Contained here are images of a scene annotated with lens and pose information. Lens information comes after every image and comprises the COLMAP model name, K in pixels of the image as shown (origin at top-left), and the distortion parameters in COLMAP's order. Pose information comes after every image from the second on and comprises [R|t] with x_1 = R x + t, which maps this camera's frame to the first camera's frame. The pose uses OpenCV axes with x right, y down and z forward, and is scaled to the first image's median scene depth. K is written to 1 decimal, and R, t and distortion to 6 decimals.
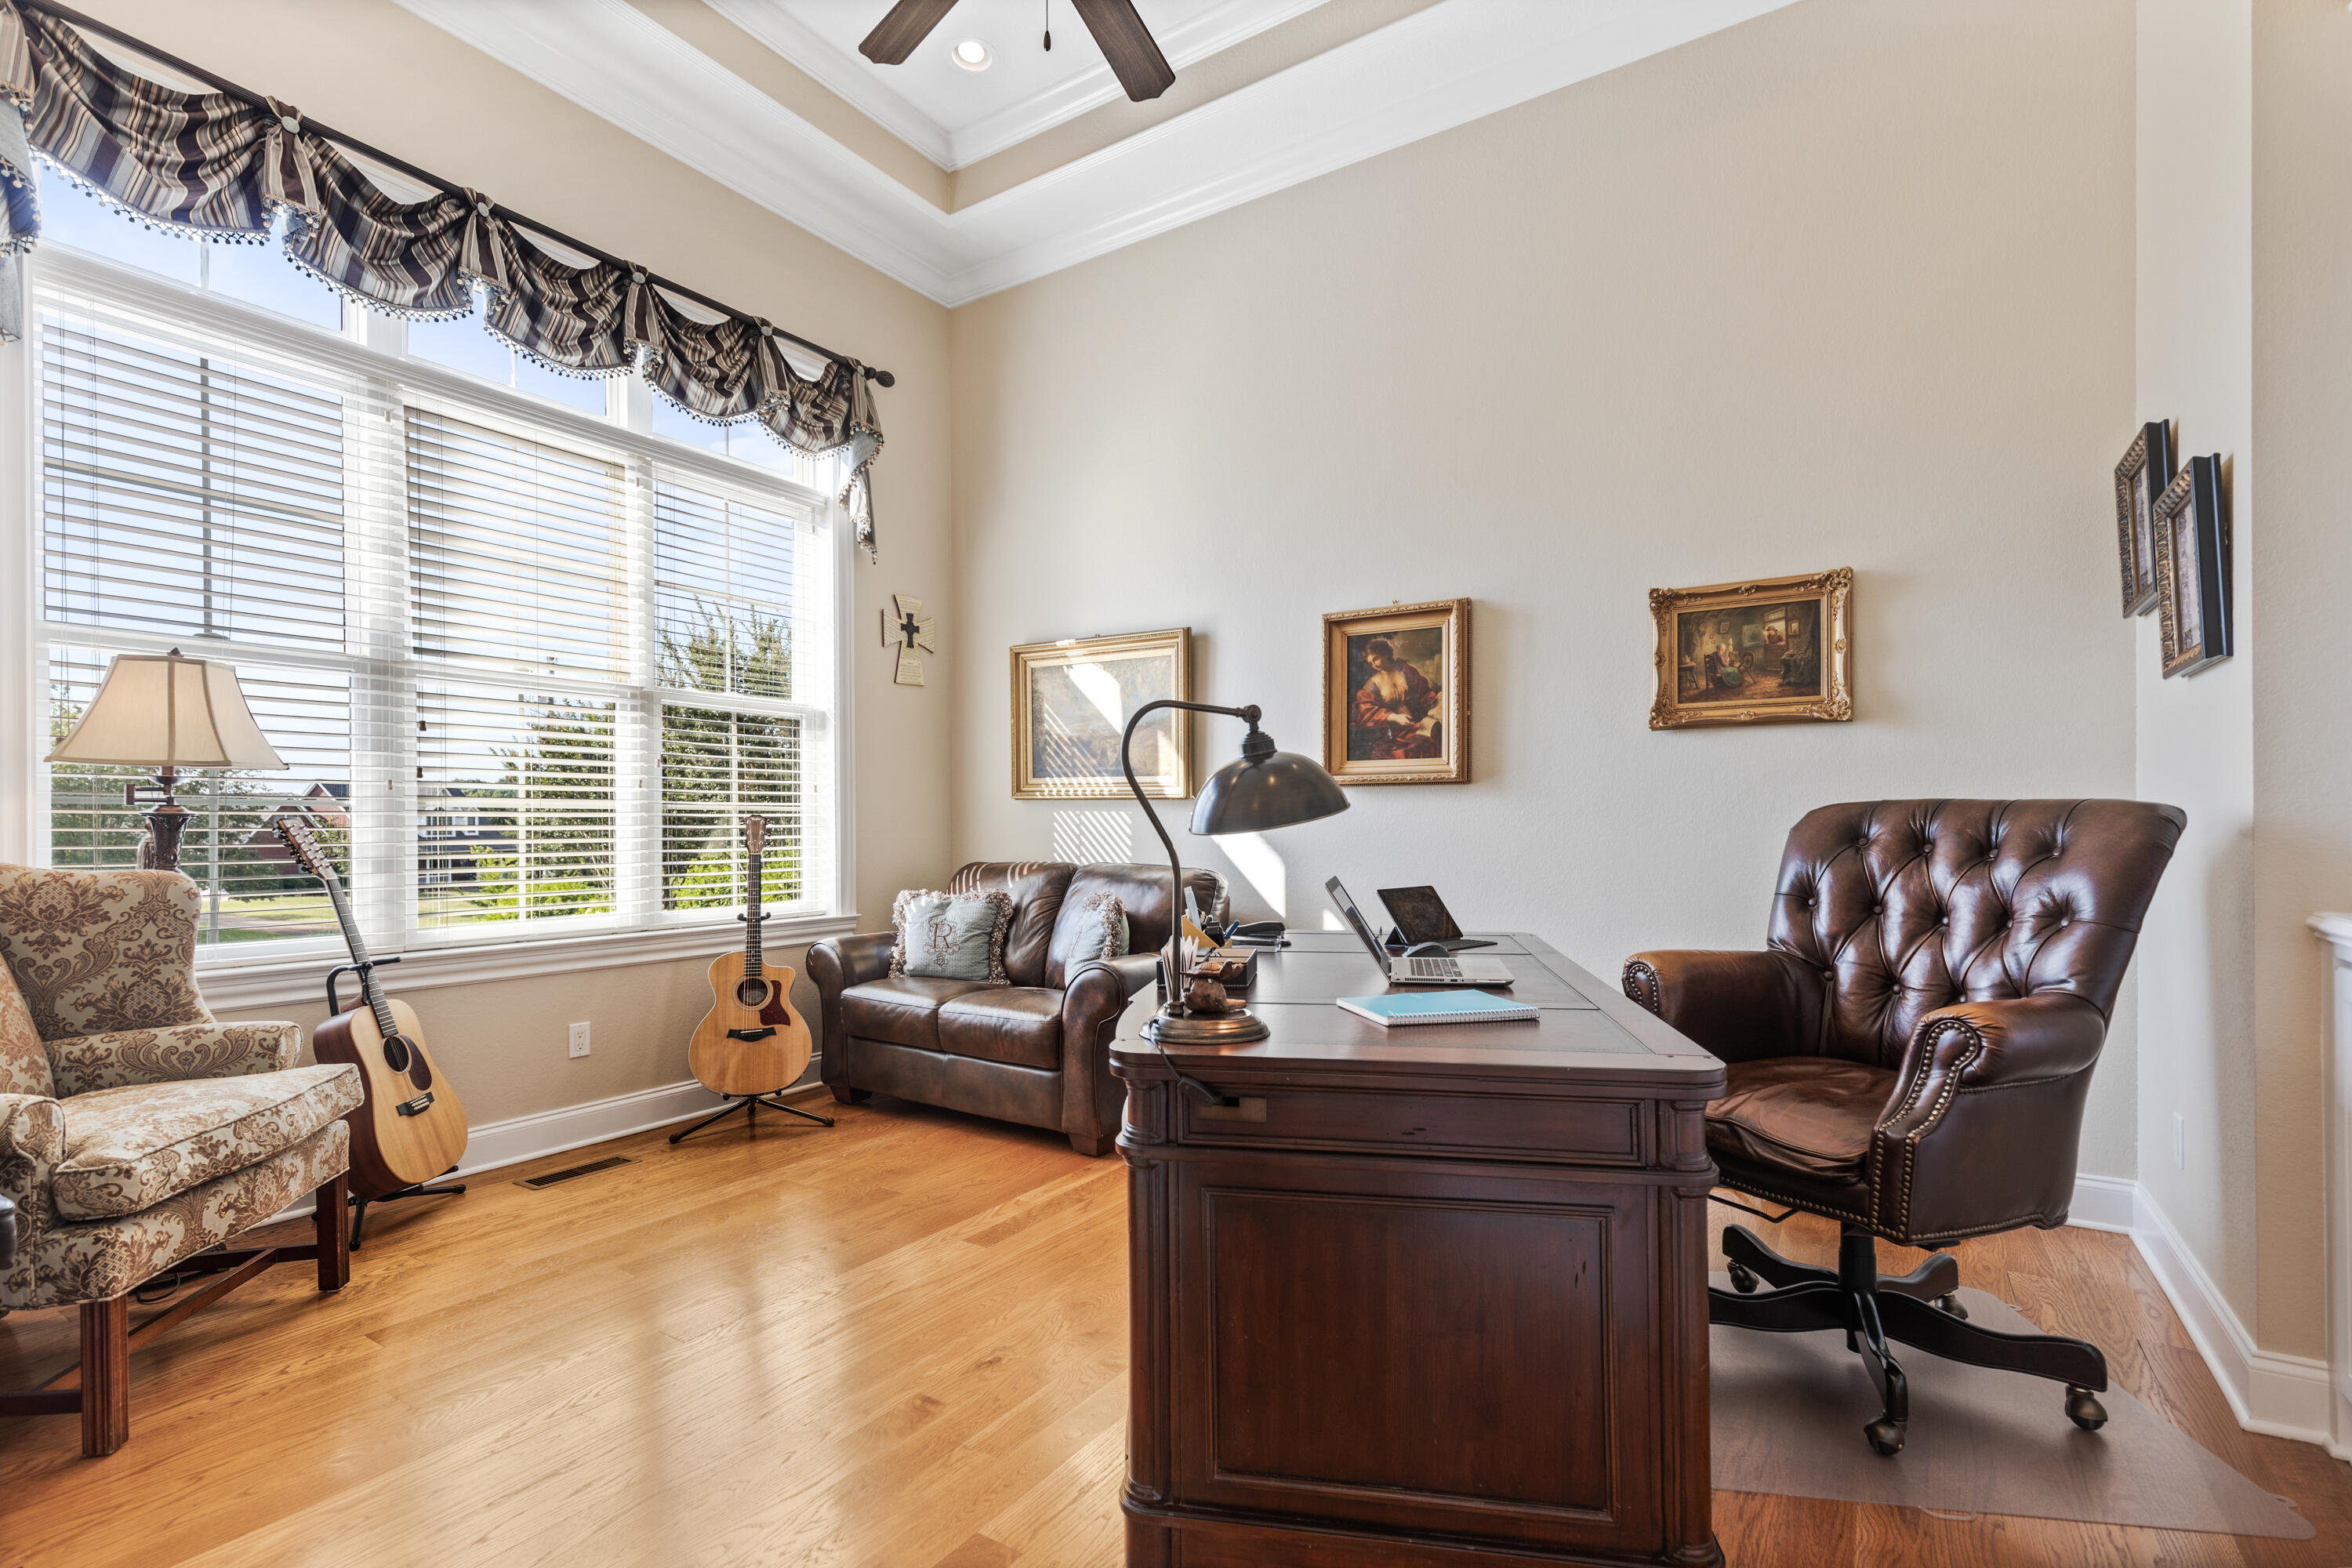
lens RADIAL K [[1082.5, 0, 1165.1], [0, 1082.5, 819.0], [0, 0, 1]] dist [0.006873, -0.001369]
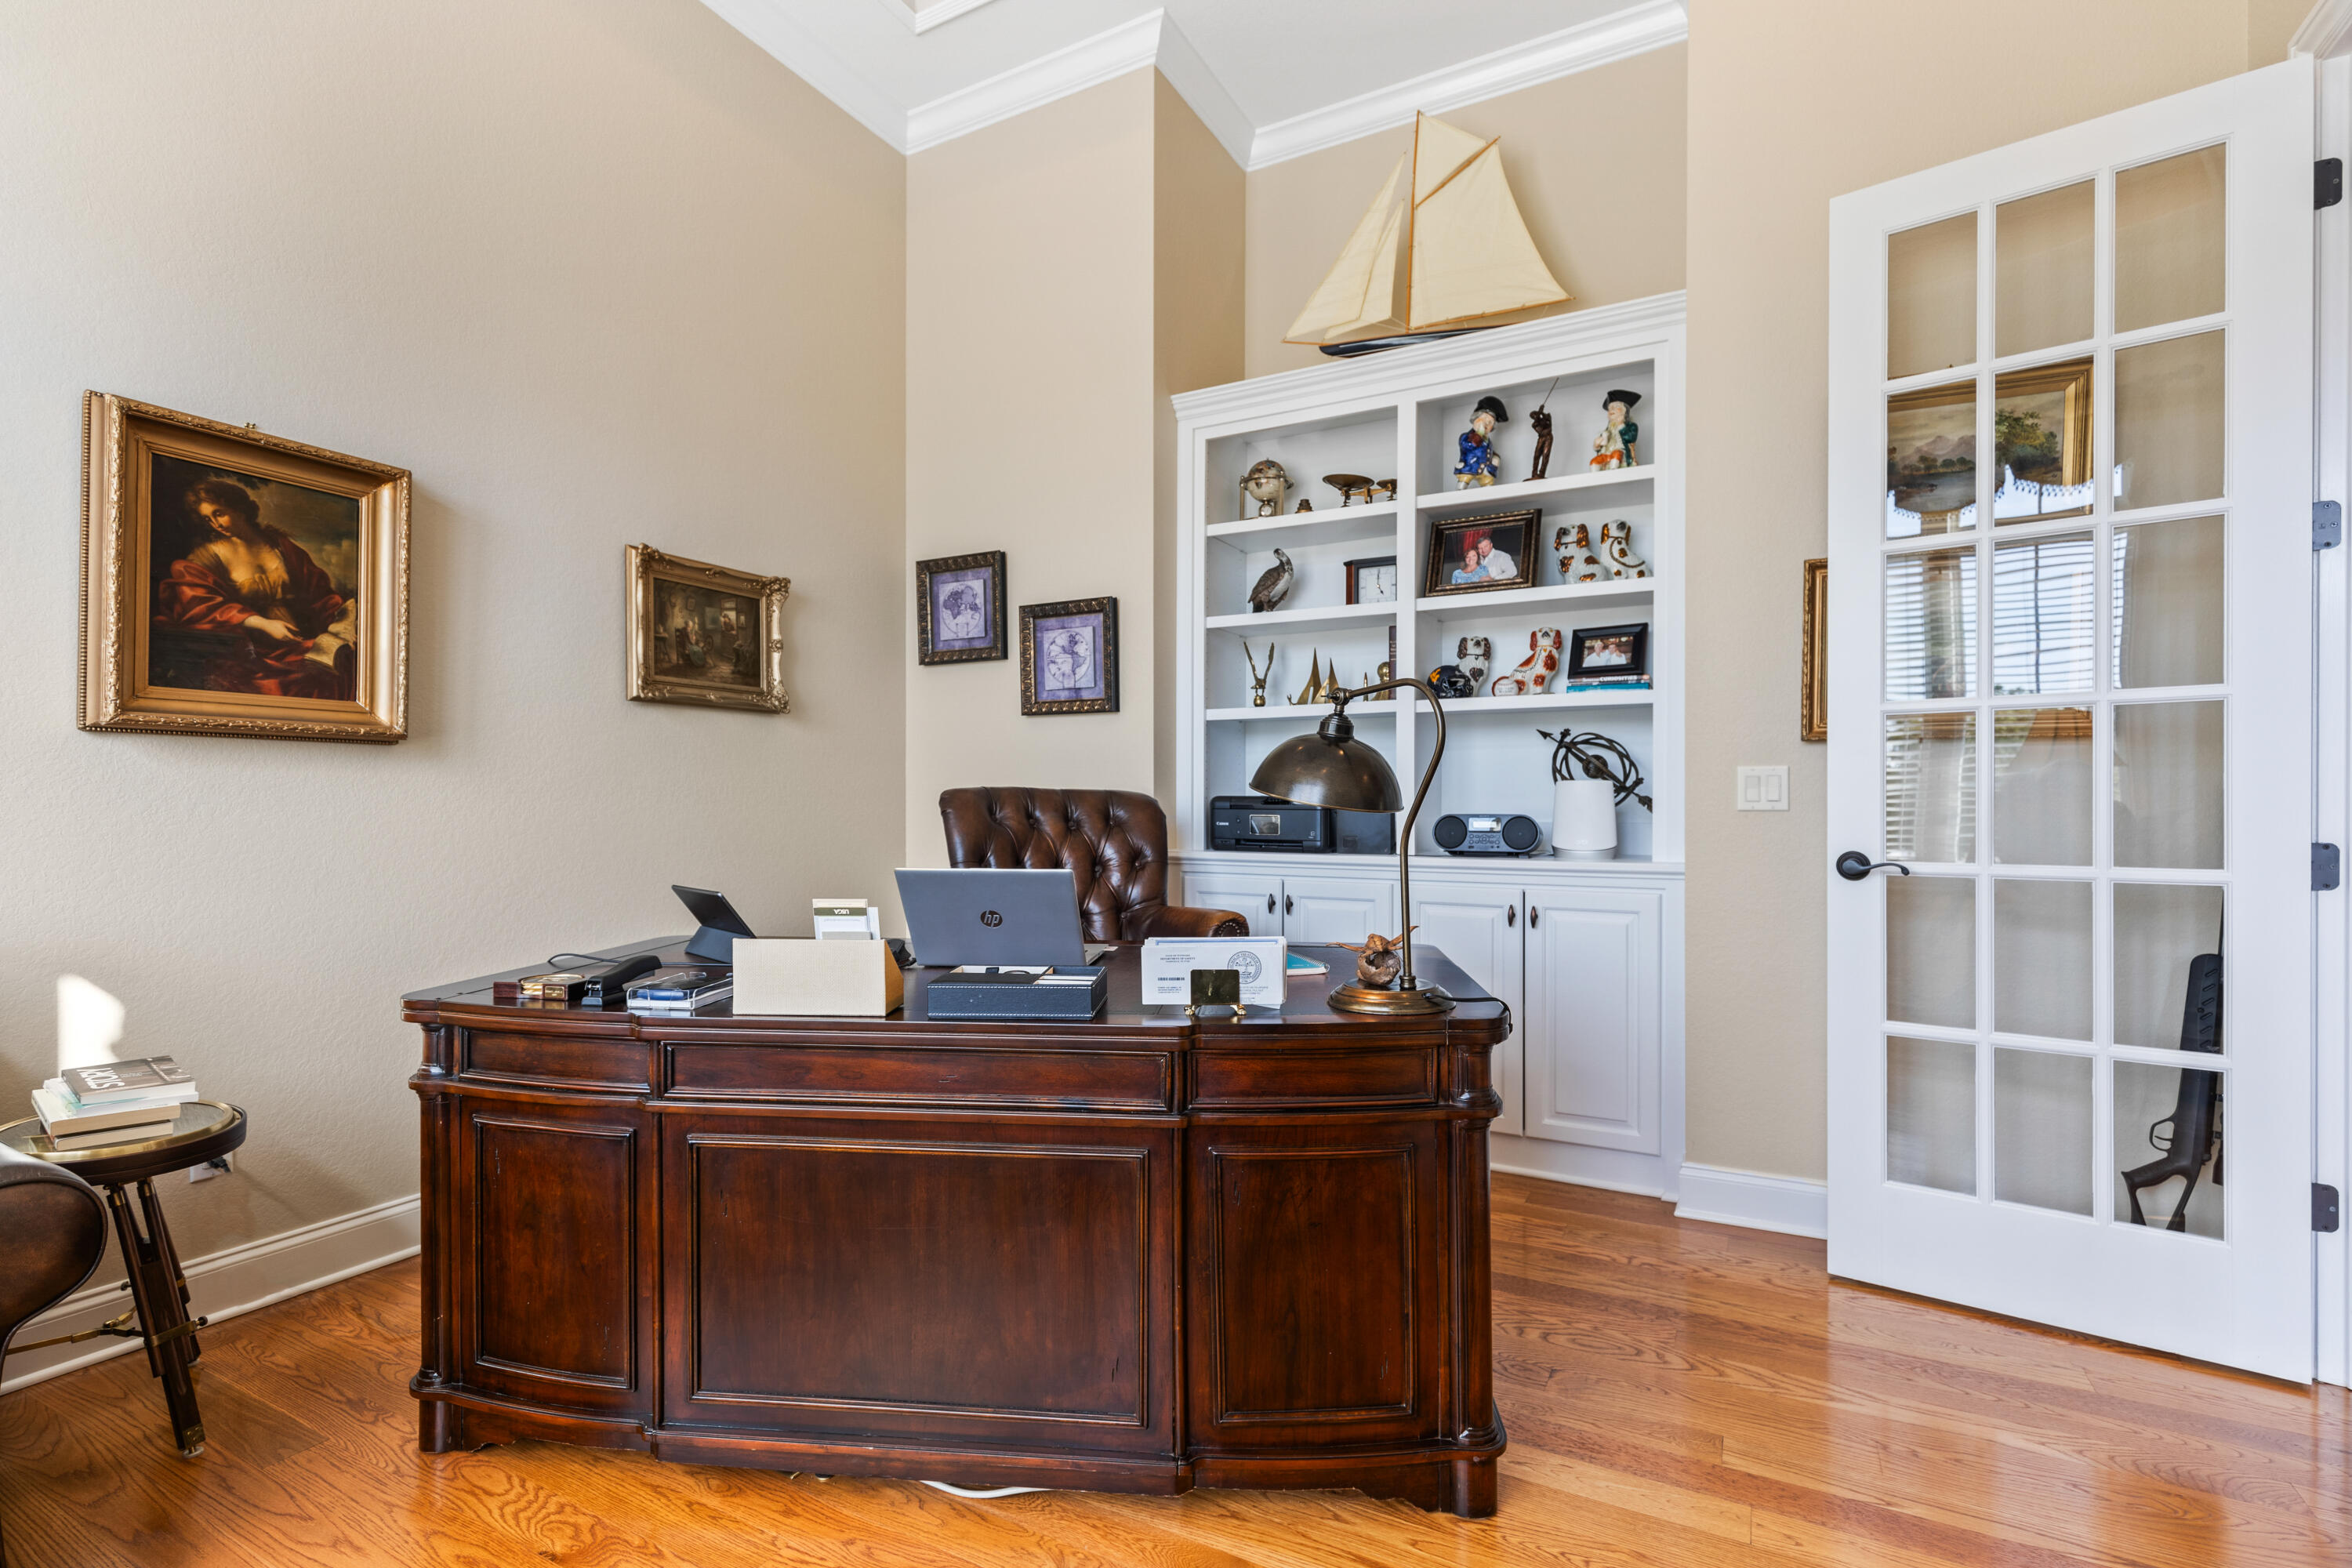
lens RADIAL K [[1082.5, 0, 1174.0], [0, 1082.5, 799.4], [0, 0, 1]] dist [0.006873, -0.001369]
pose [[-0.082043, 0.012496, 0.996550, -0.670322], [-0.000398, 0.999921, -0.012571, 0.014381], [-0.996629, -0.001428, -0.082031, 0.896744]]
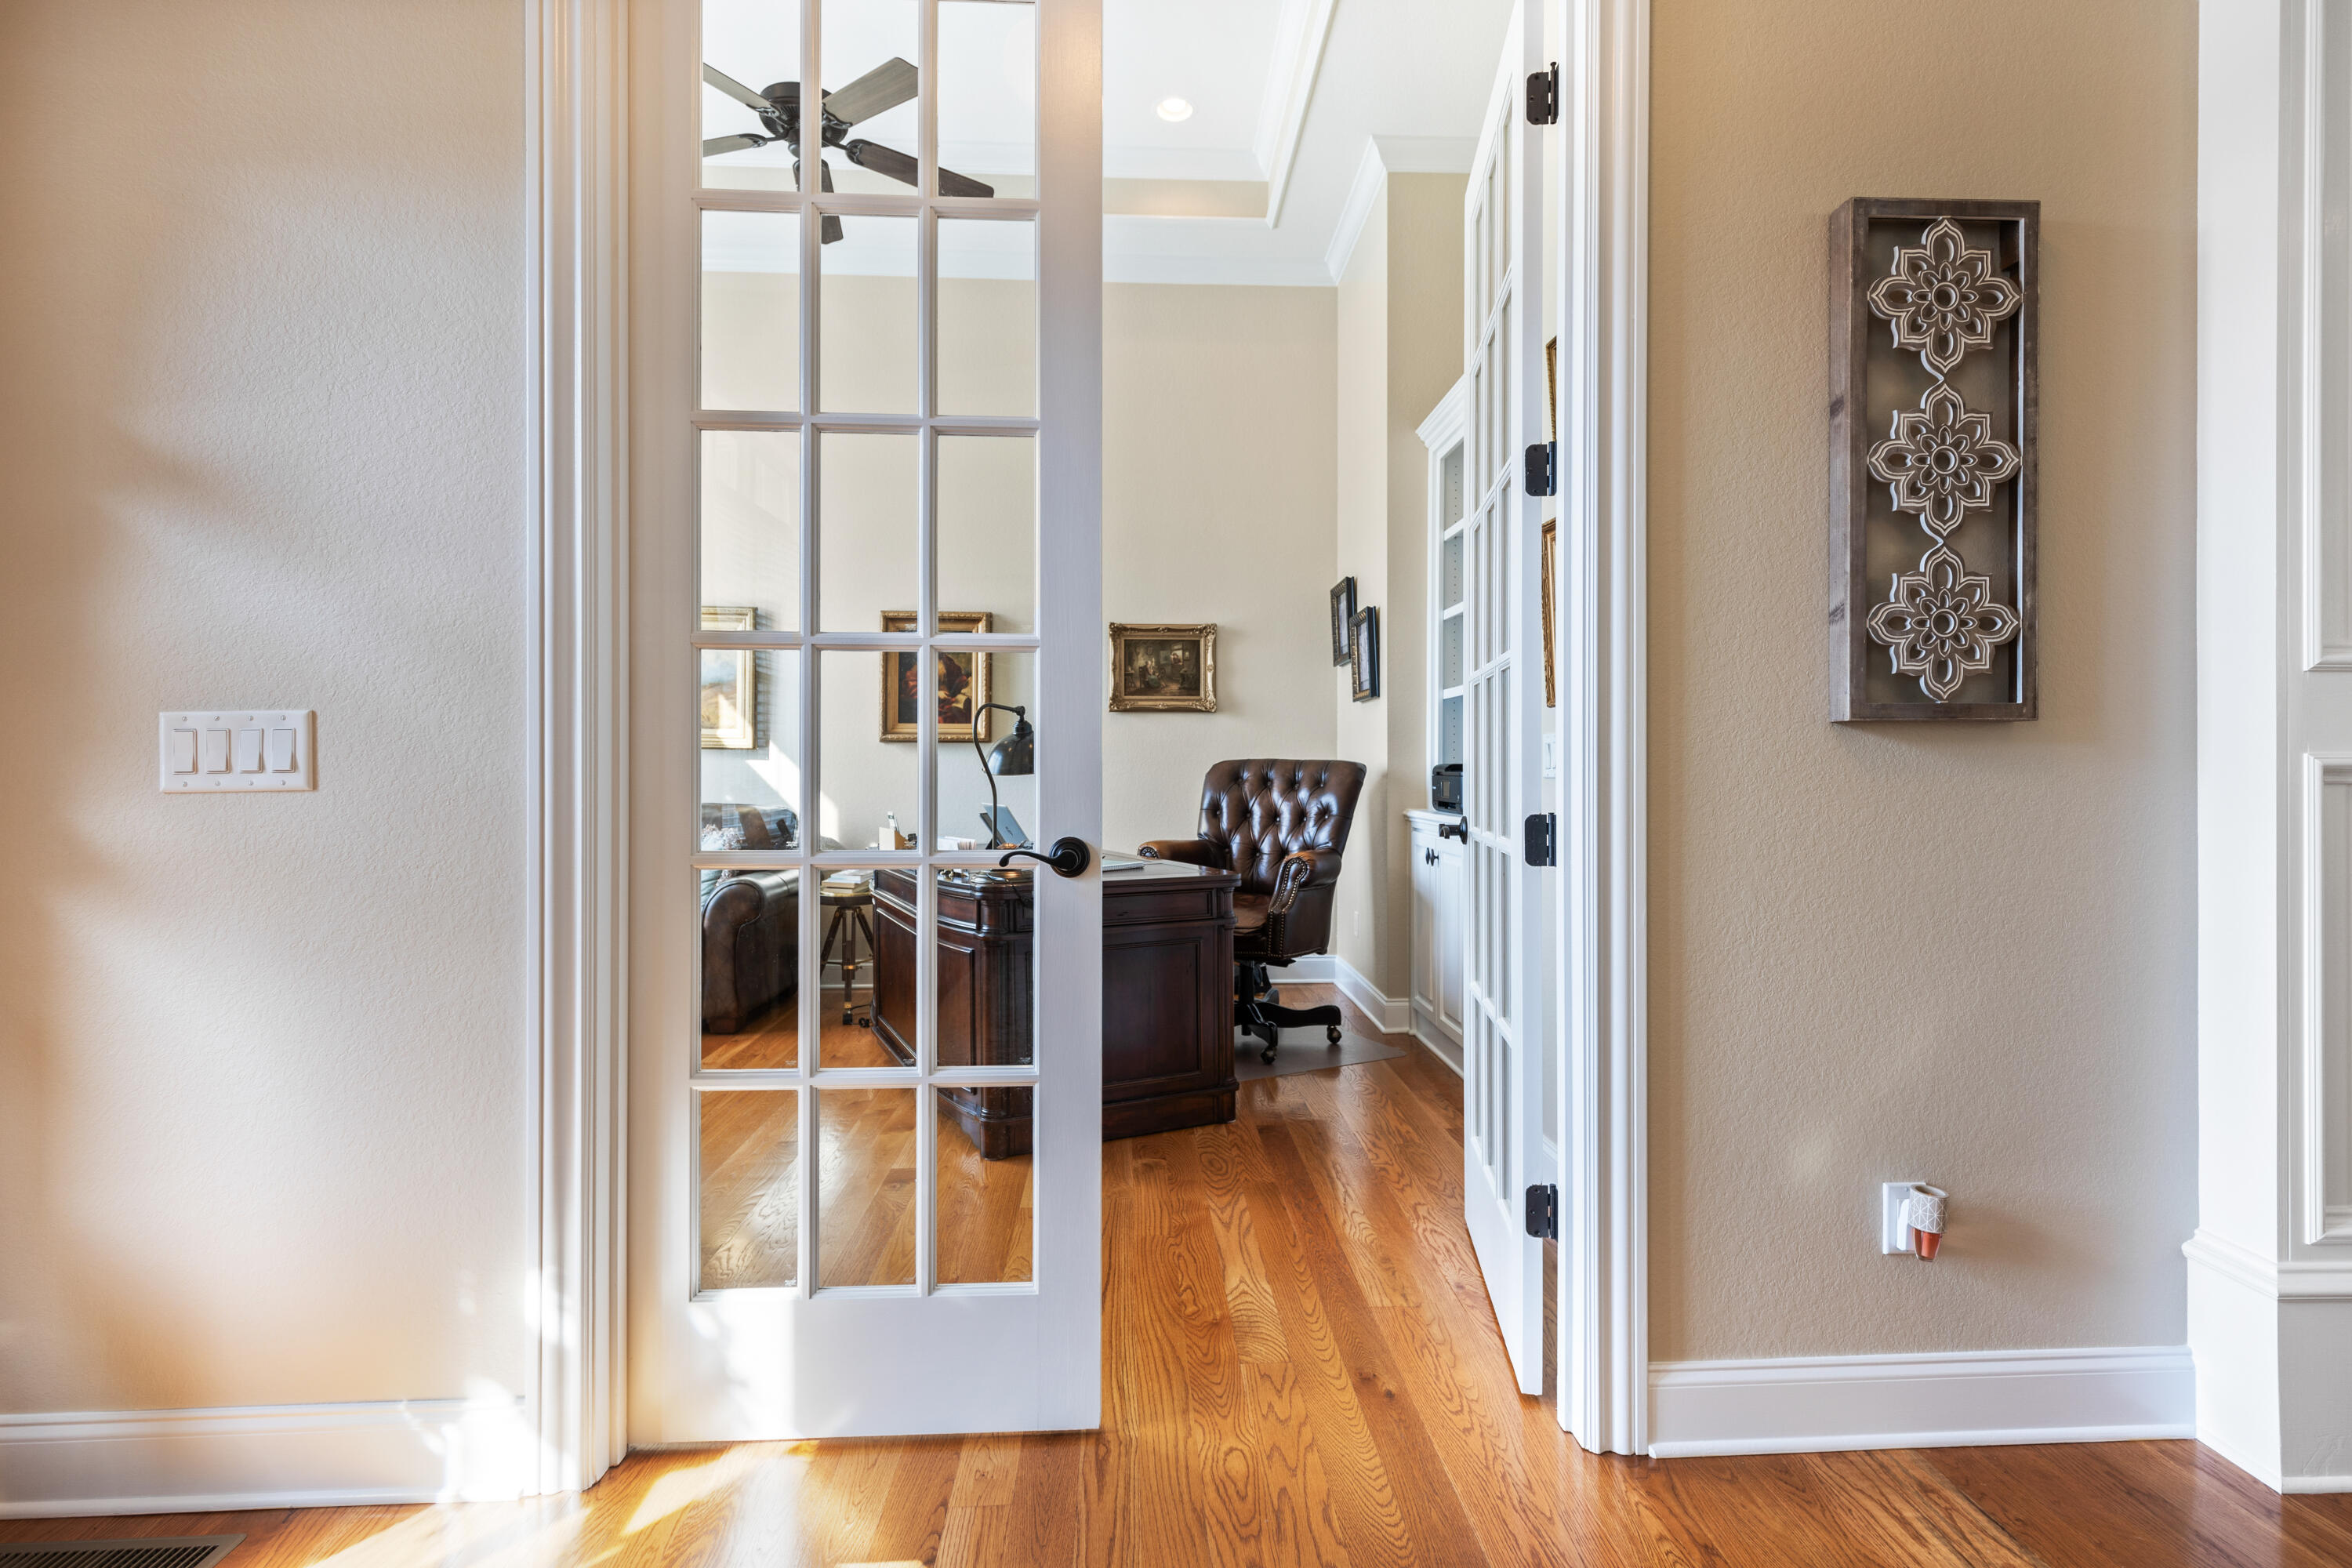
lens RADIAL K [[1082.5, 0, 1183.8], [0, 1082.5, 777.8], [0, 0, 1]] dist [0.006873, -0.001369]
pose [[0.804915, -0.000126, 0.593390, -0.565075], [-0.005825, 0.999950, 0.008114, 0.001024], [-0.593362, -0.009988, 0.804874, -0.471657]]
